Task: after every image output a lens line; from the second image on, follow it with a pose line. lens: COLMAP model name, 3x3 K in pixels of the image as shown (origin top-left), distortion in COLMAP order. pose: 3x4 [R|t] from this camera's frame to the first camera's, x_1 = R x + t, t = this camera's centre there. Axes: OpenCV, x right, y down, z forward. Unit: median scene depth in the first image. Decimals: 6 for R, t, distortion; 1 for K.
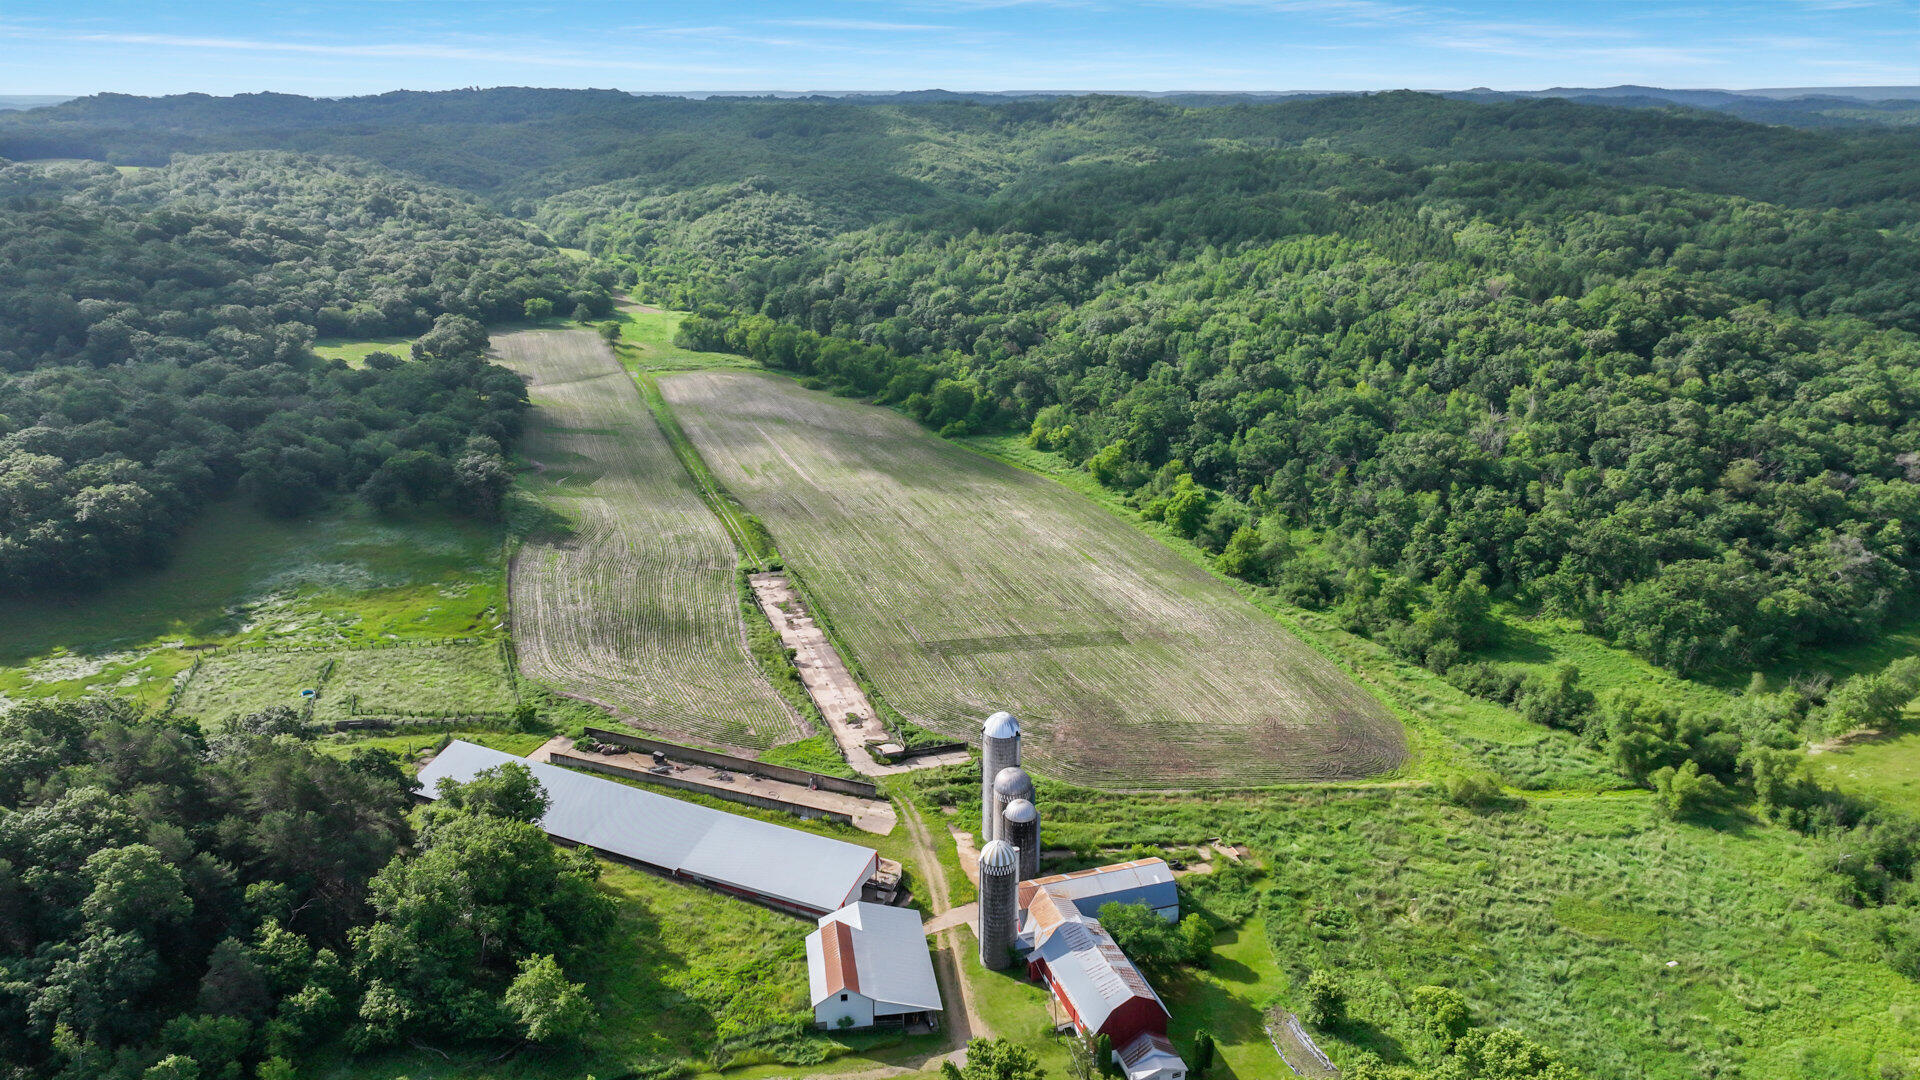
lens RADIAL K [[1350.6, 0, 954.2], [0, 1350.6, 538.3], [0, 0, 1]] dist [0.004239, -0.000055]
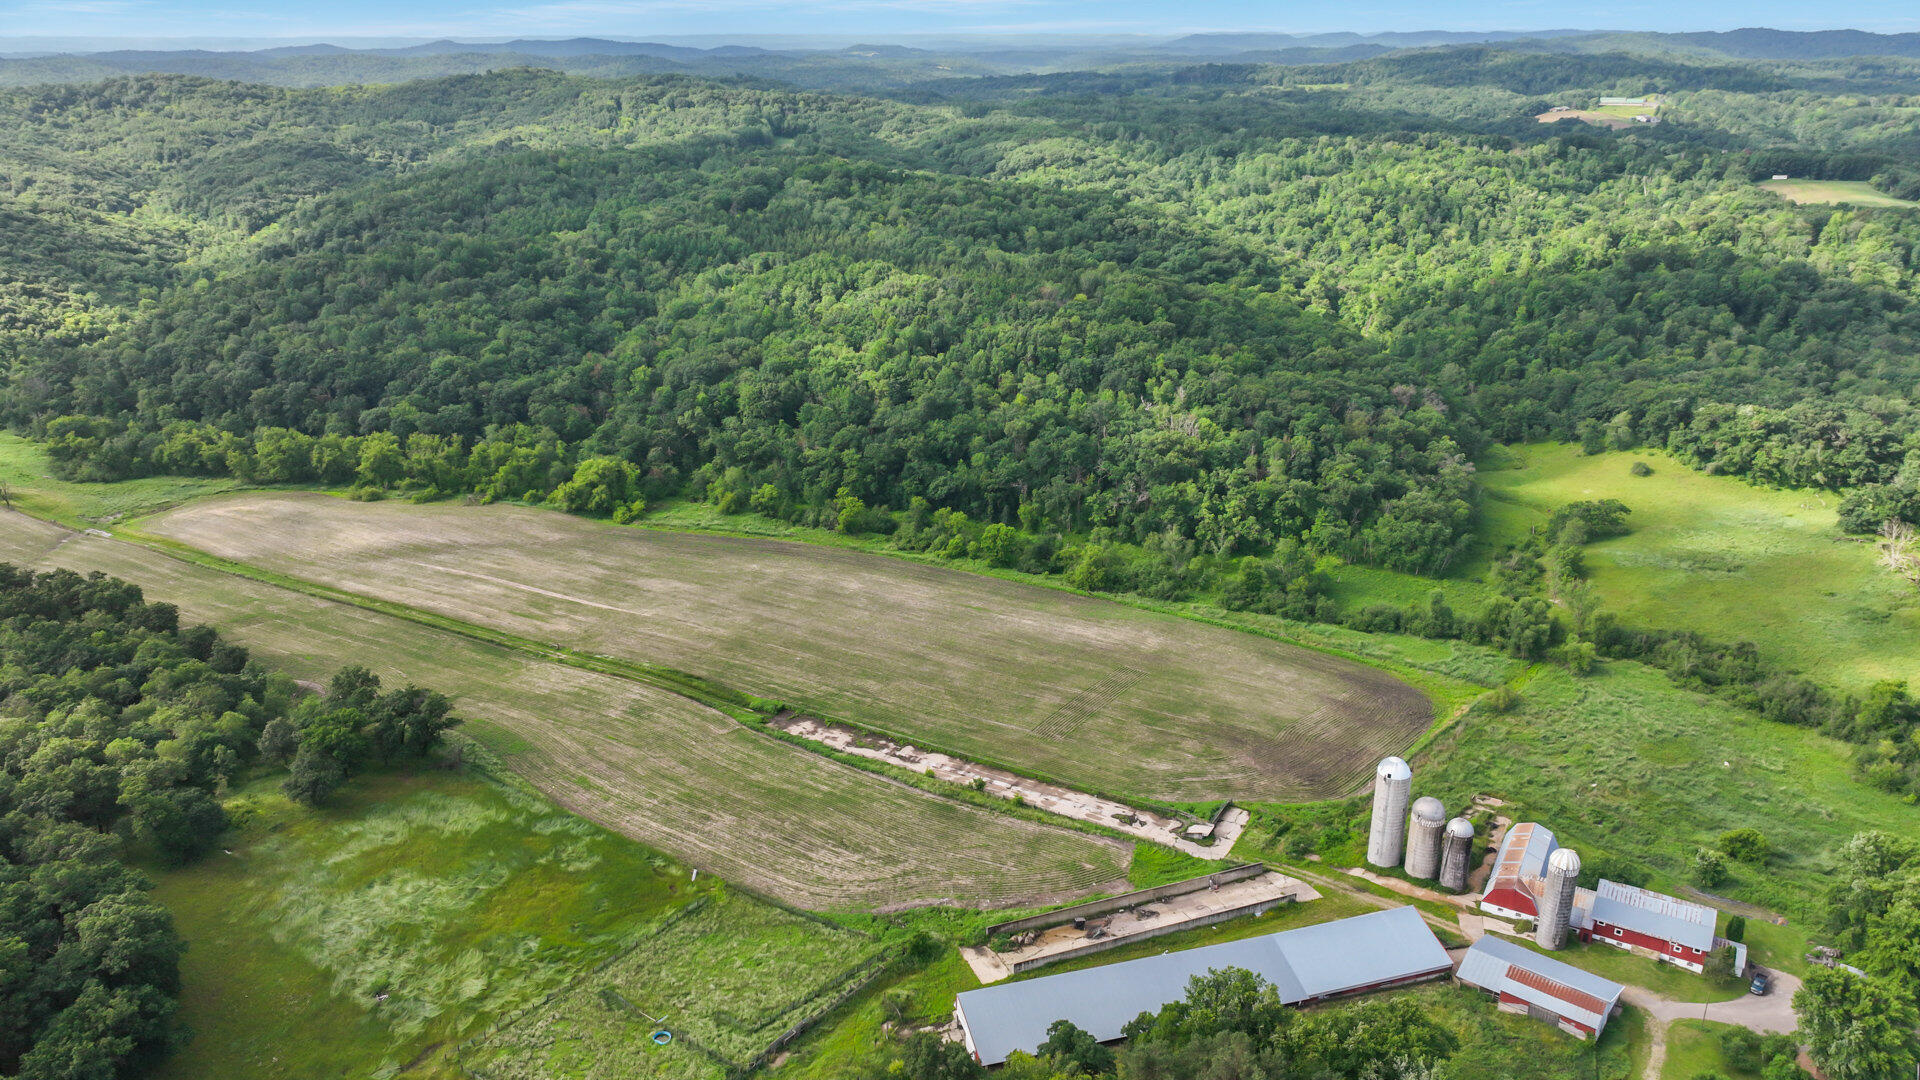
lens RADIAL K [[1350.6, 0, 959.3], [0, 1350.6, 538.5], [0, 0, 1]] dist [0.004239, -0.000055]
pose [[0.744870, -0.236010, 0.624073, -0.694865], [0.212798, 0.970535, 0.113046, -0.201217], [-0.632365, 0.048597, 0.773145, 0.231518]]
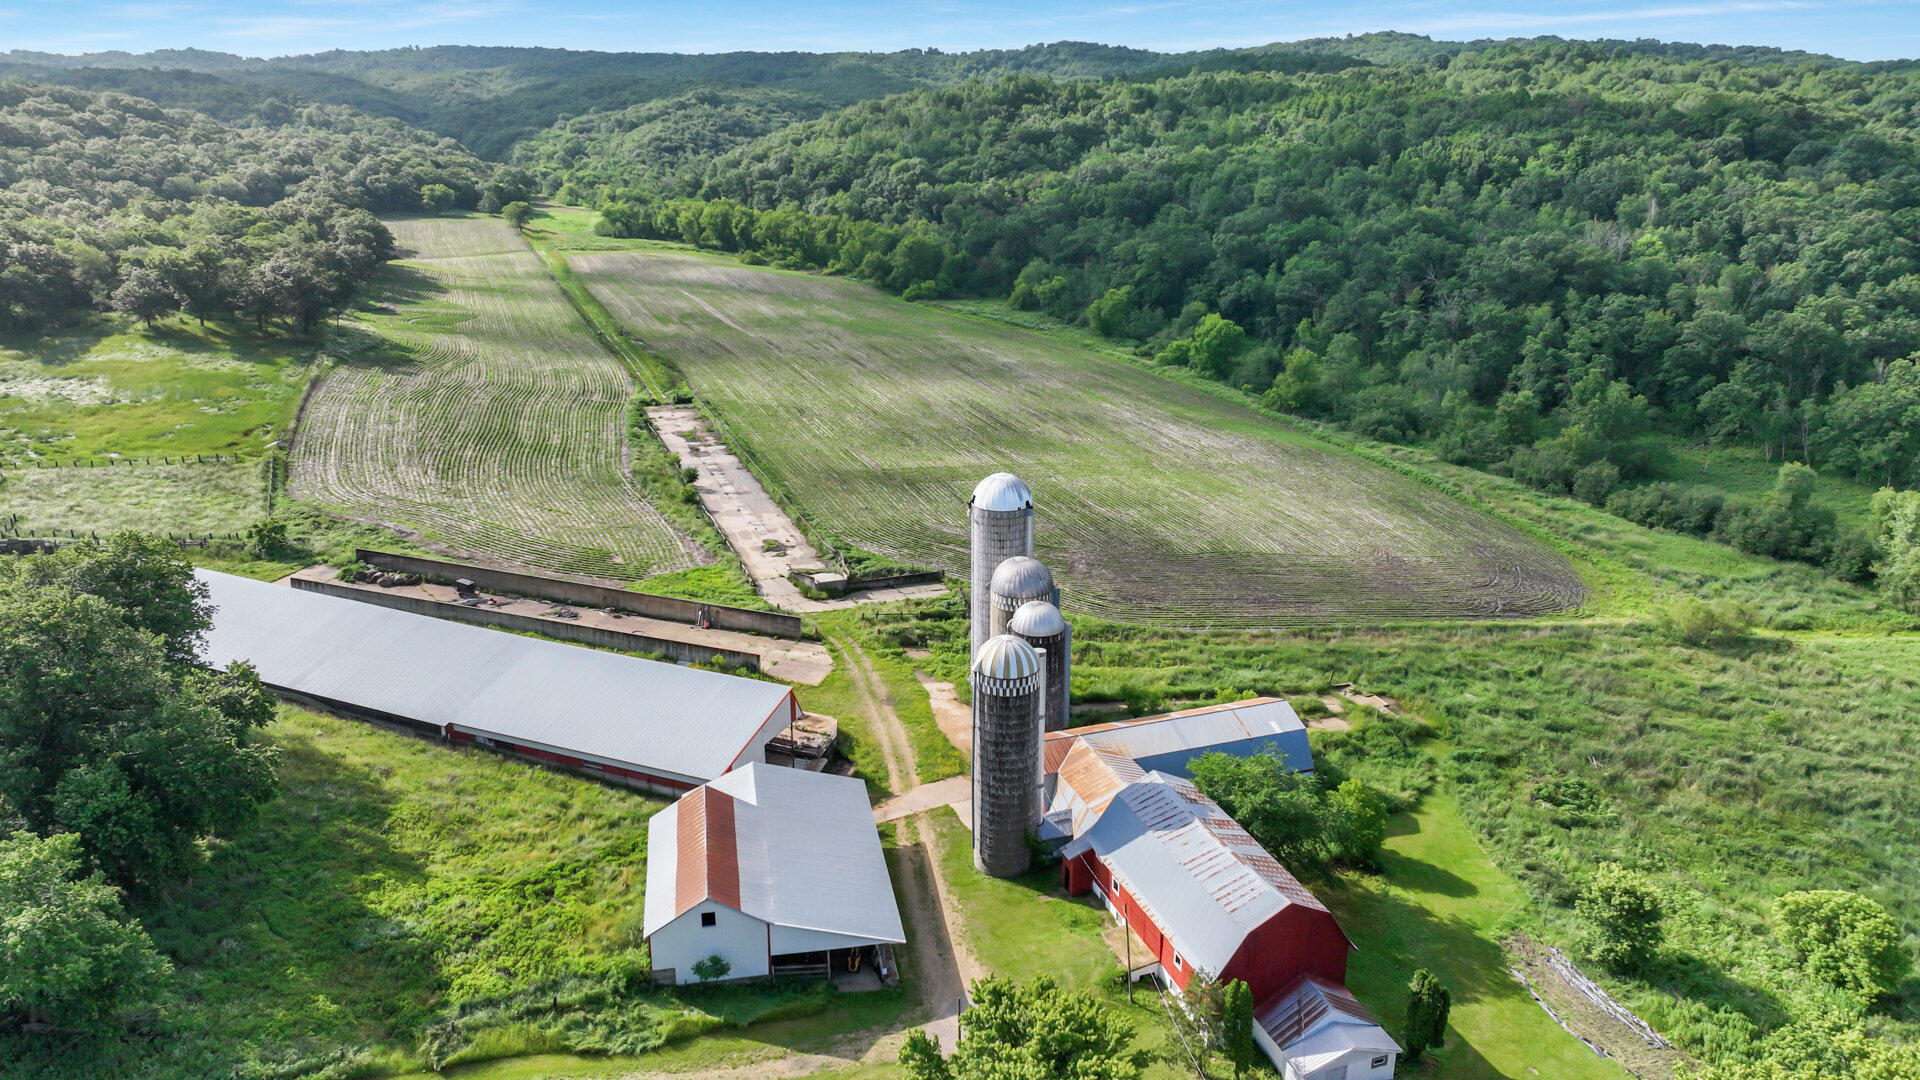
lens RADIAL K [[1350.6, 0, 956.0], [0, 1350.6, 538.4], [0, 0, 1]] dist [0.004239, -0.000055]
pose [[0.999634, -0.007774, 0.025925, -0.001069], [0.007736, 0.999969, 0.001565, 0.115980], [-0.025936, -0.001363, 0.999663, 0.290479]]
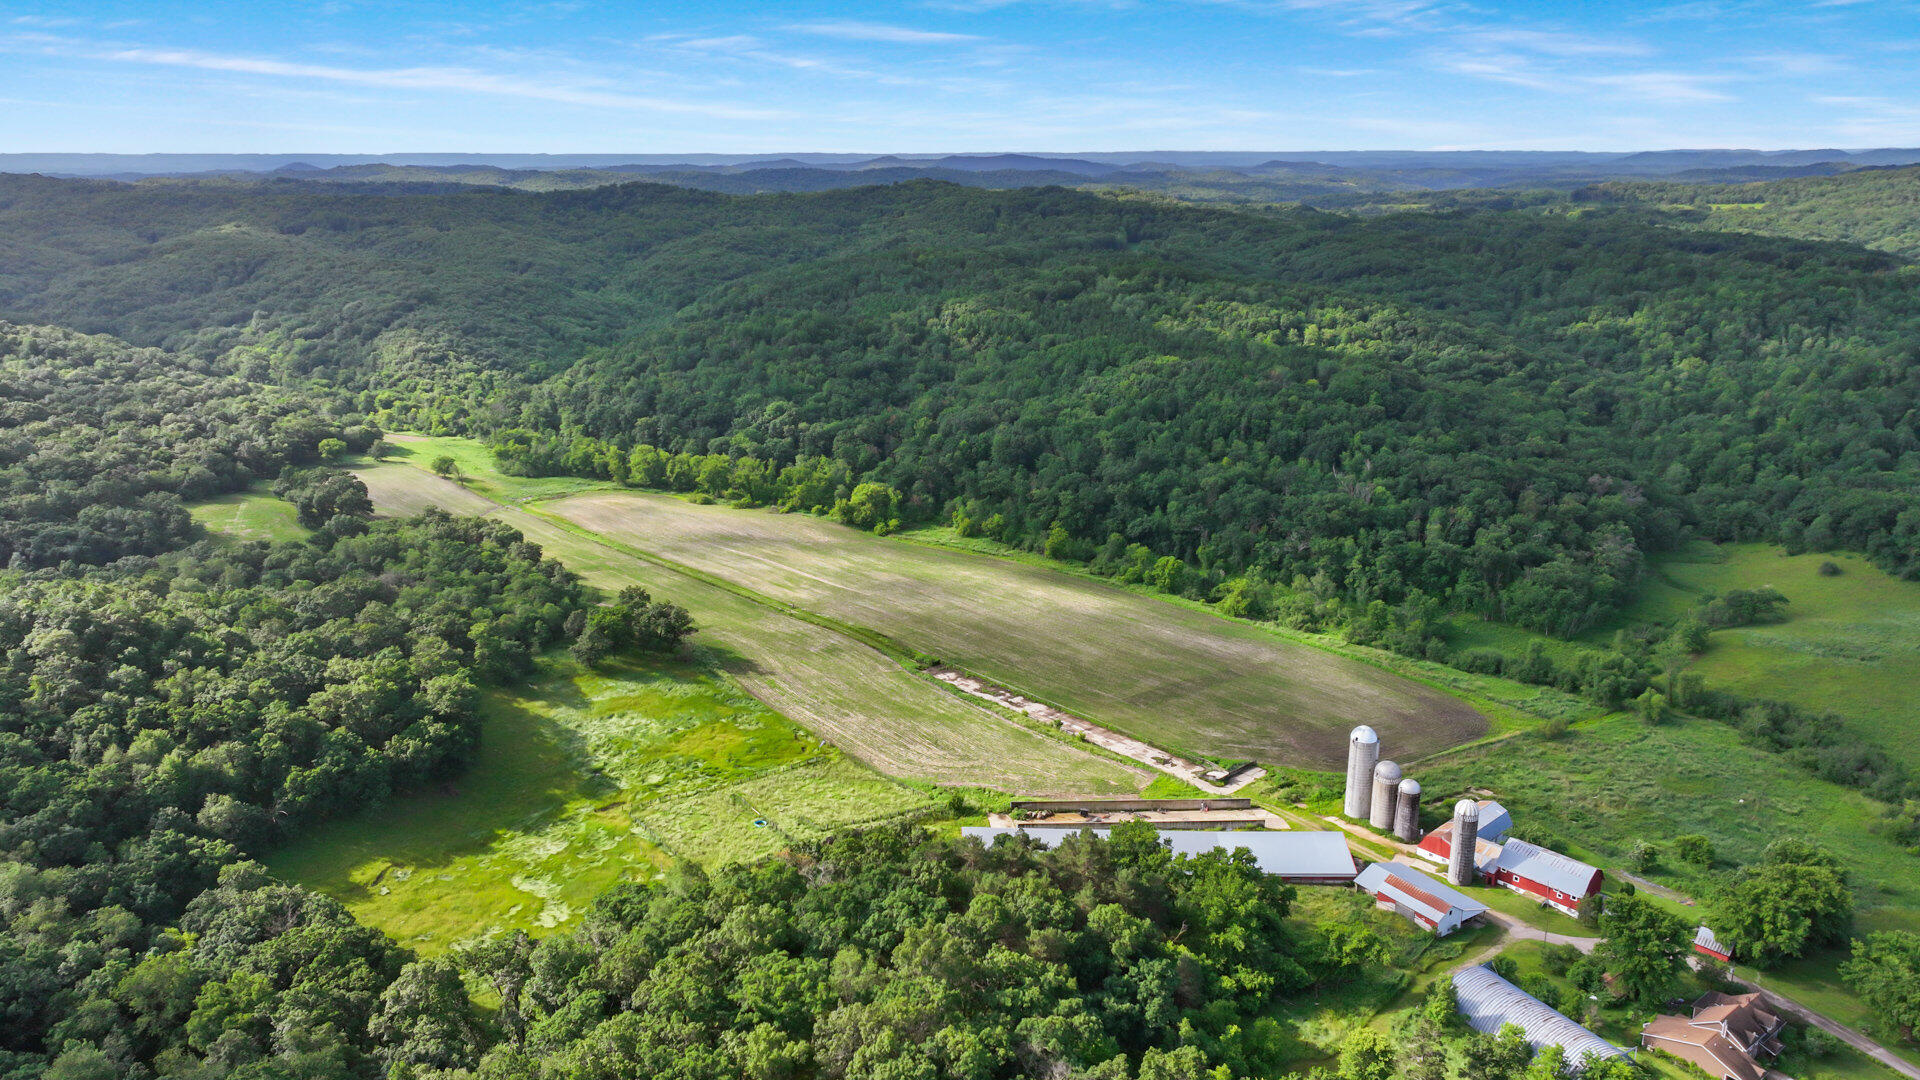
lens RADIAL K [[1350.6, 0, 956.8], [0, 1350.6, 538.8], [0, 0, 1]] dist [0.004239, -0.000055]
pose [[0.909563, -0.115917, 0.399073, -0.680159], [0.131942, 0.991175, -0.012818, -0.081578], [-0.394065, 0.064314, 0.916830, -0.131155]]
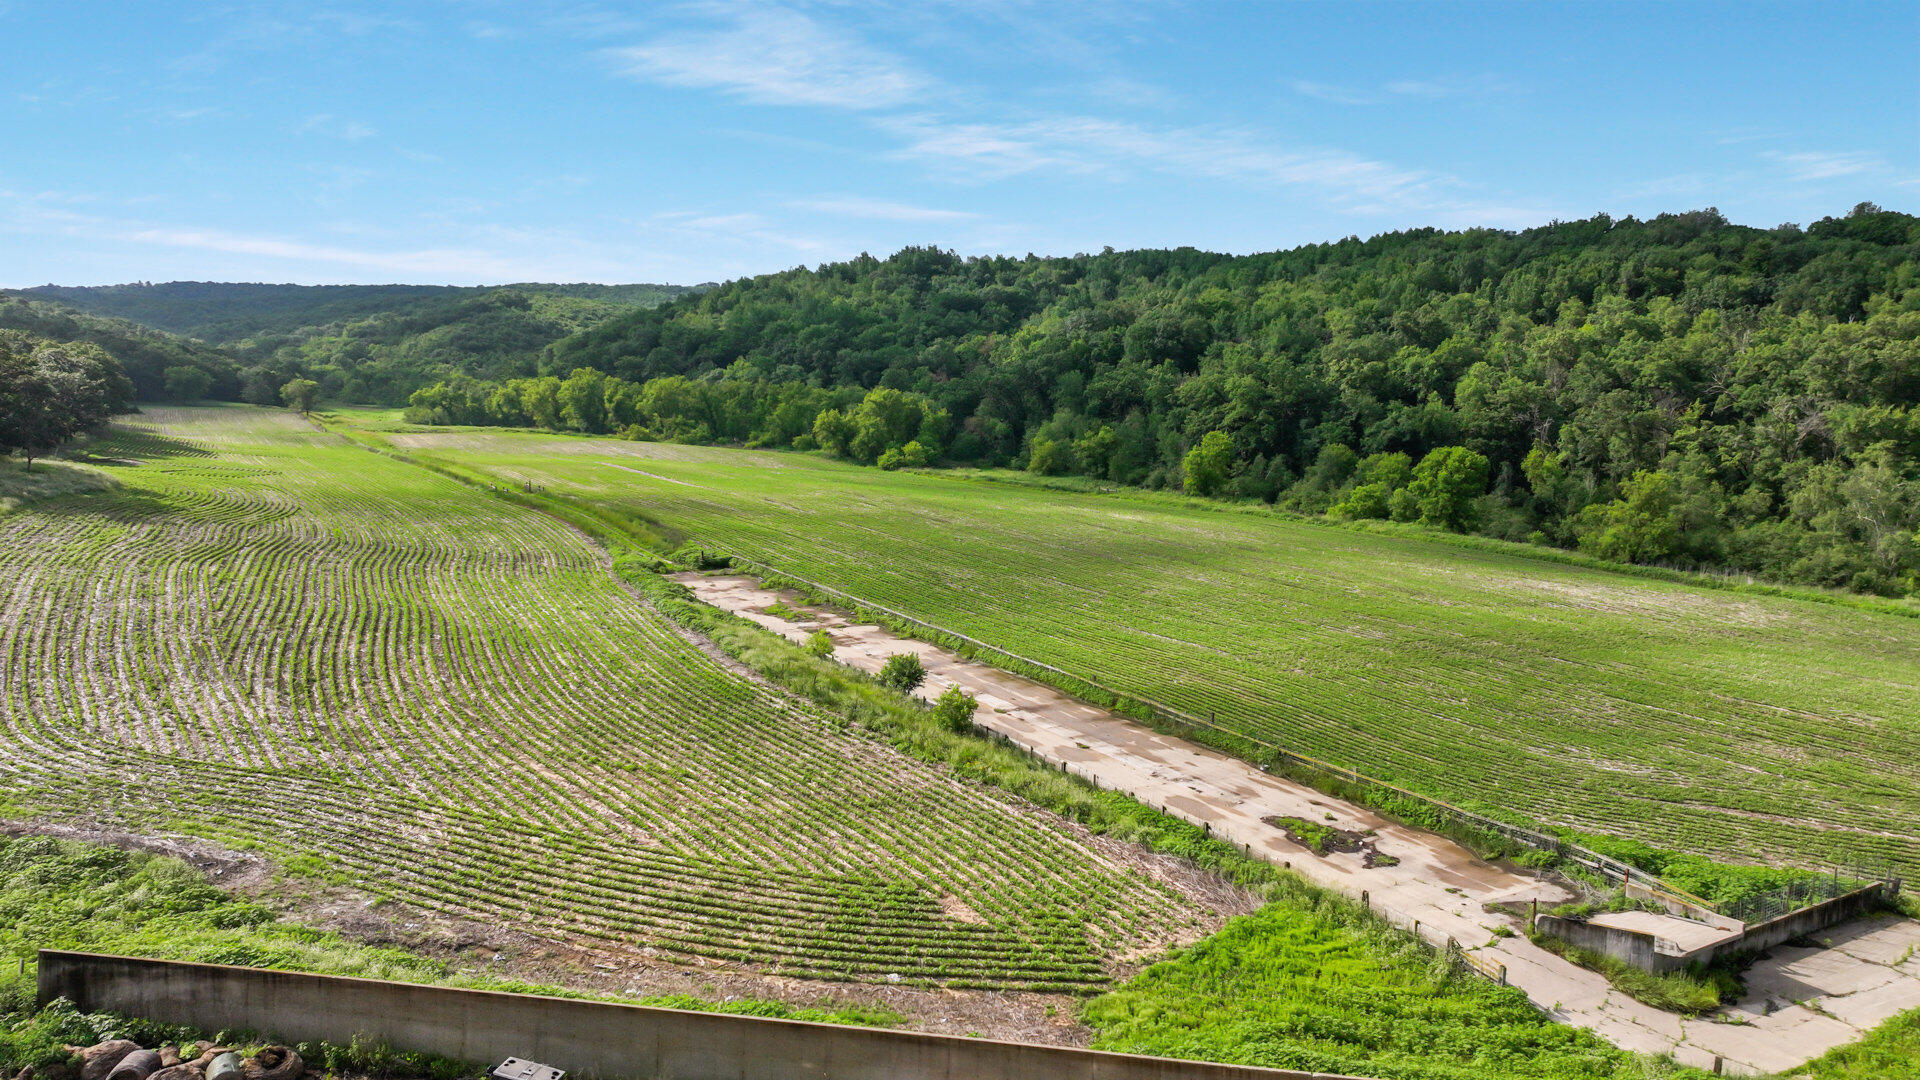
lens RADIAL K [[1350.6, 0, 959.8], [0, 1350.6, 539.3], [0, 0, 1]] dist [0.004239, -0.000055]
pose [[0.978875, -0.025877, 0.202815, -0.166388], [0.062012, 0.982808, -0.173904, 0.107074], [-0.194828, 0.182808, 0.963651, 0.688389]]
